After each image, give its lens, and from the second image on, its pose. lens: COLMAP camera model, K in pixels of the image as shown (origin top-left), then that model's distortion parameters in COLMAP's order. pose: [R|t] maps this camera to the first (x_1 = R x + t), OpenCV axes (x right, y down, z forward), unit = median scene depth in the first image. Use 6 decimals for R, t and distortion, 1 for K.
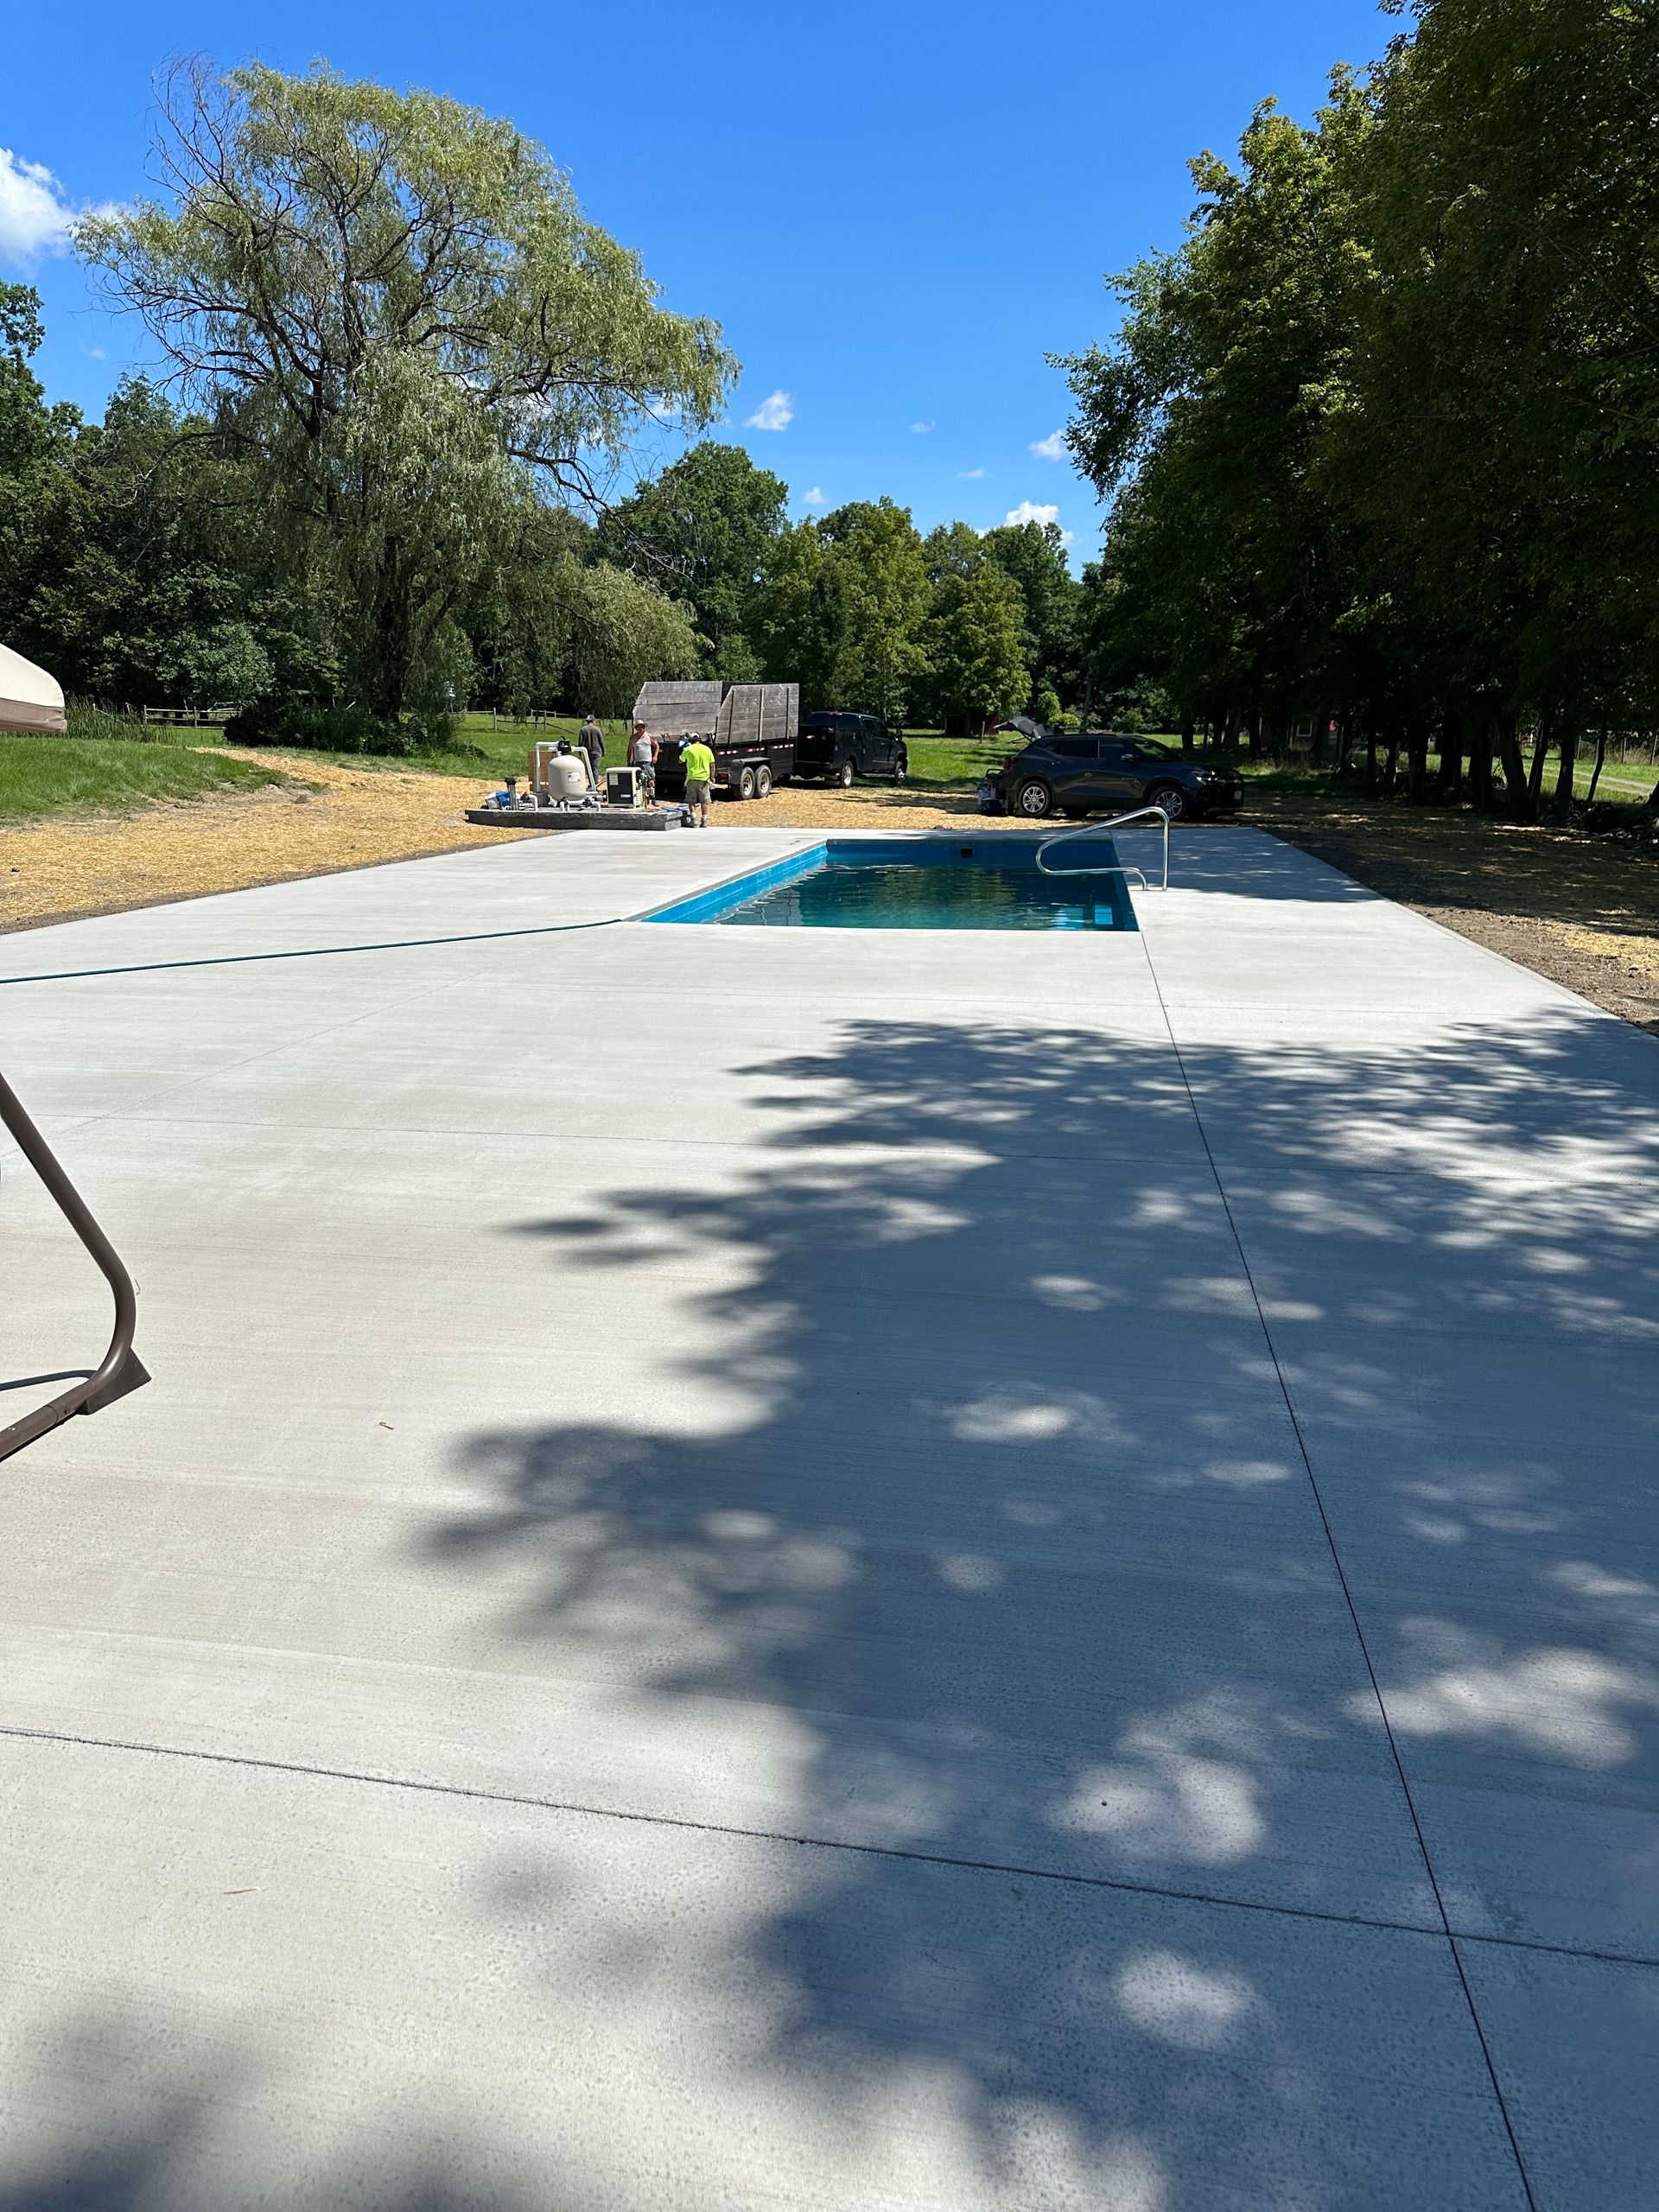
lens RADIAL K [[1564.2, 0, 829.5], [0, 1564.2, 1106.0], [0, 0, 1]] dist [0.010496, -0.042996]
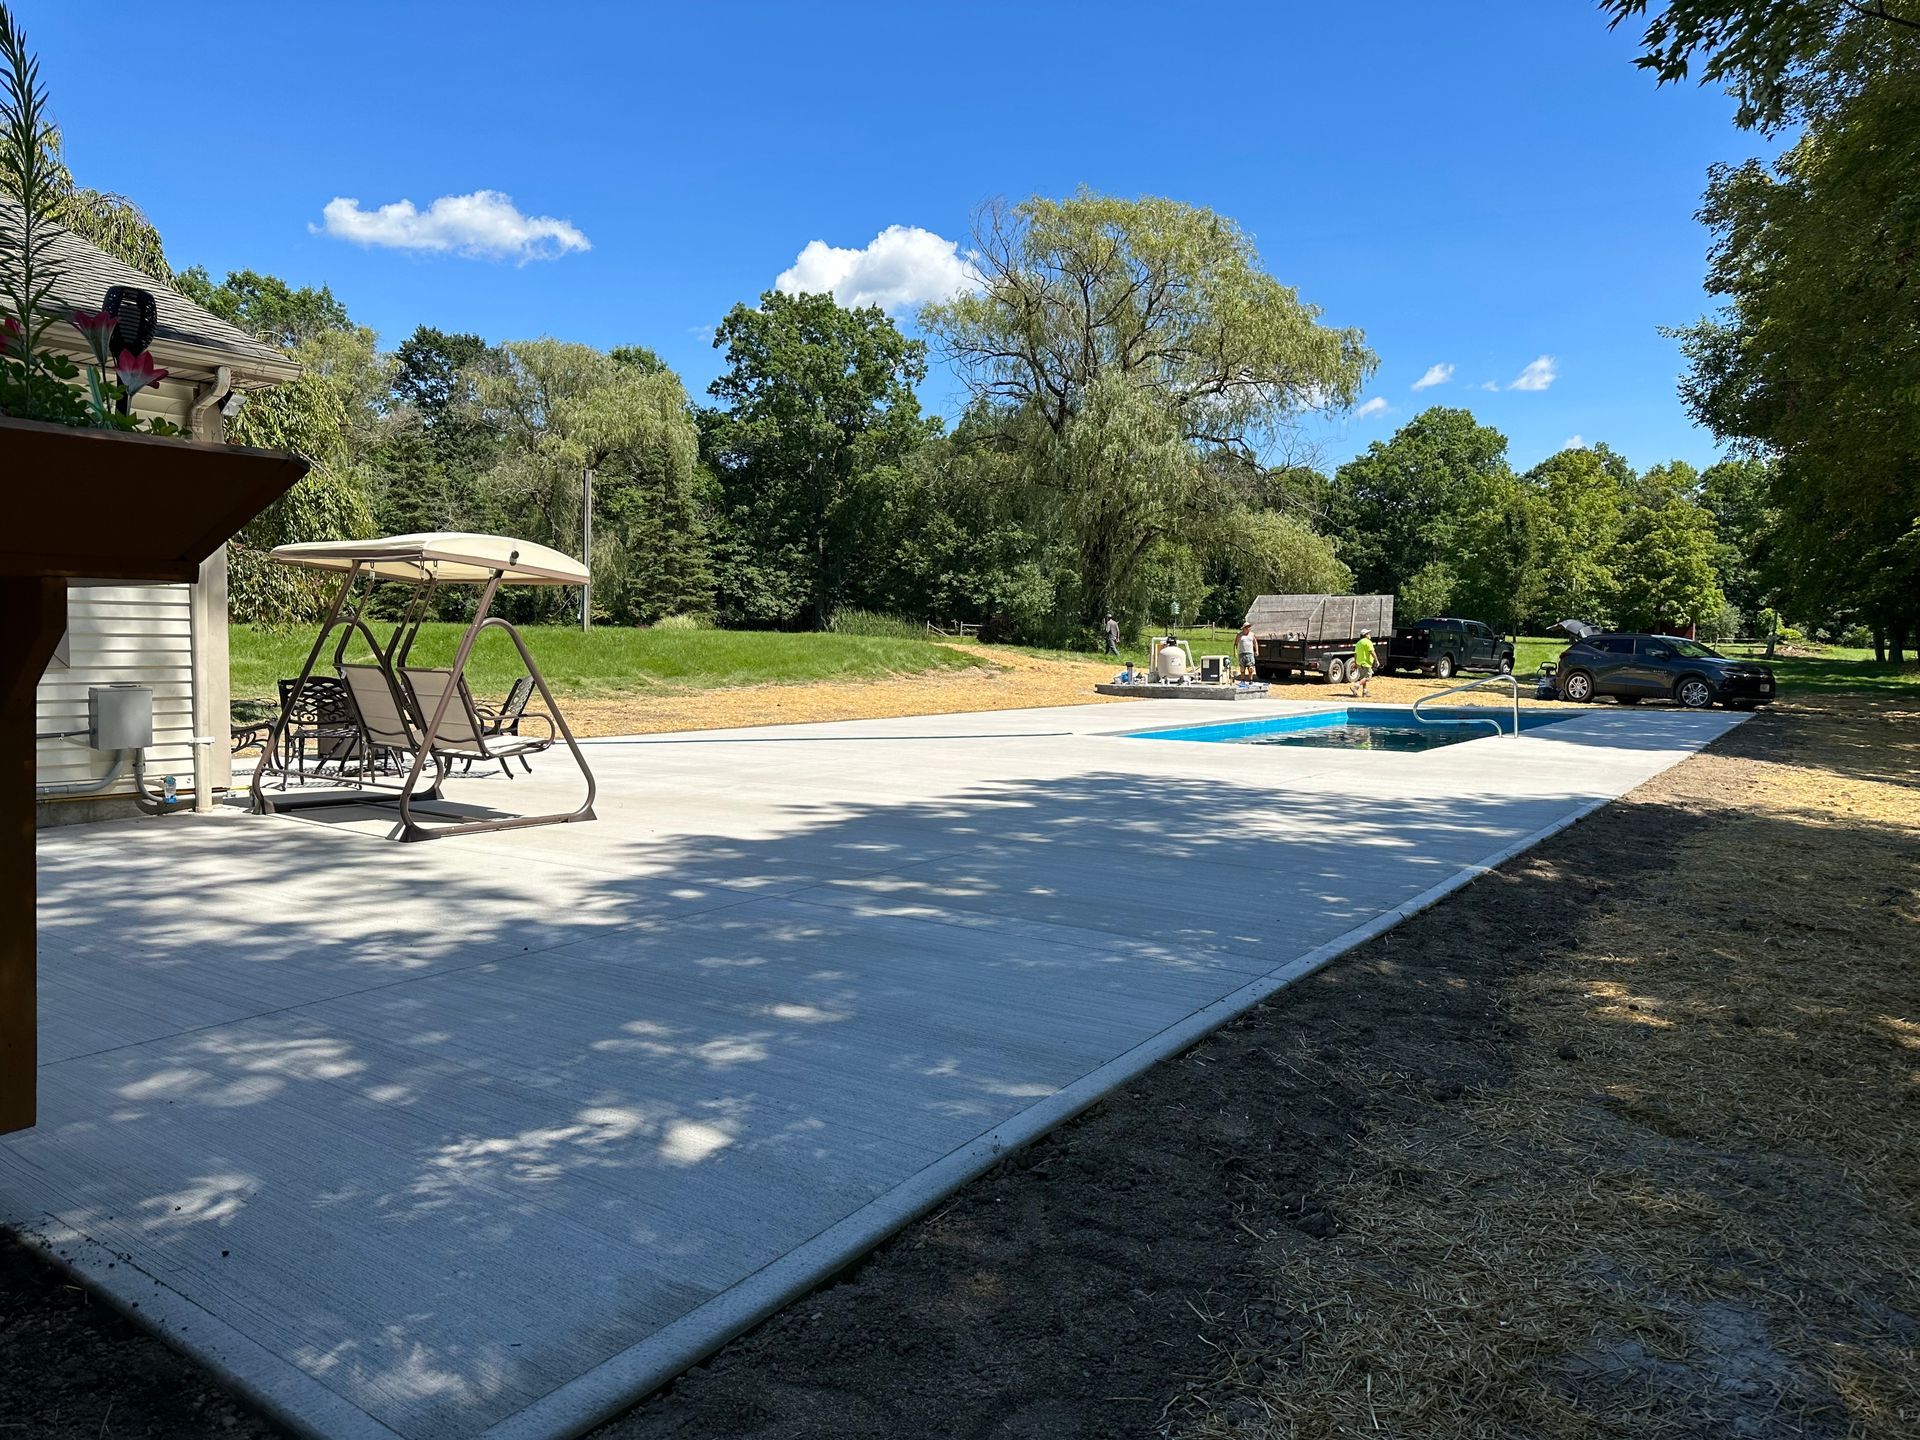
lens RADIAL K [[1345.2, 0, 960.0], [0, 1345.2, 720.0], [0, 0, 1]] dist [0.048783, -0.261313]
pose [[0.907135, 0.022402, -0.420242, 0.082874], [-0.097460, 0.982618, -0.157997, 0.023201], [0.409398, 0.184281, 0.893551, -0.064654]]
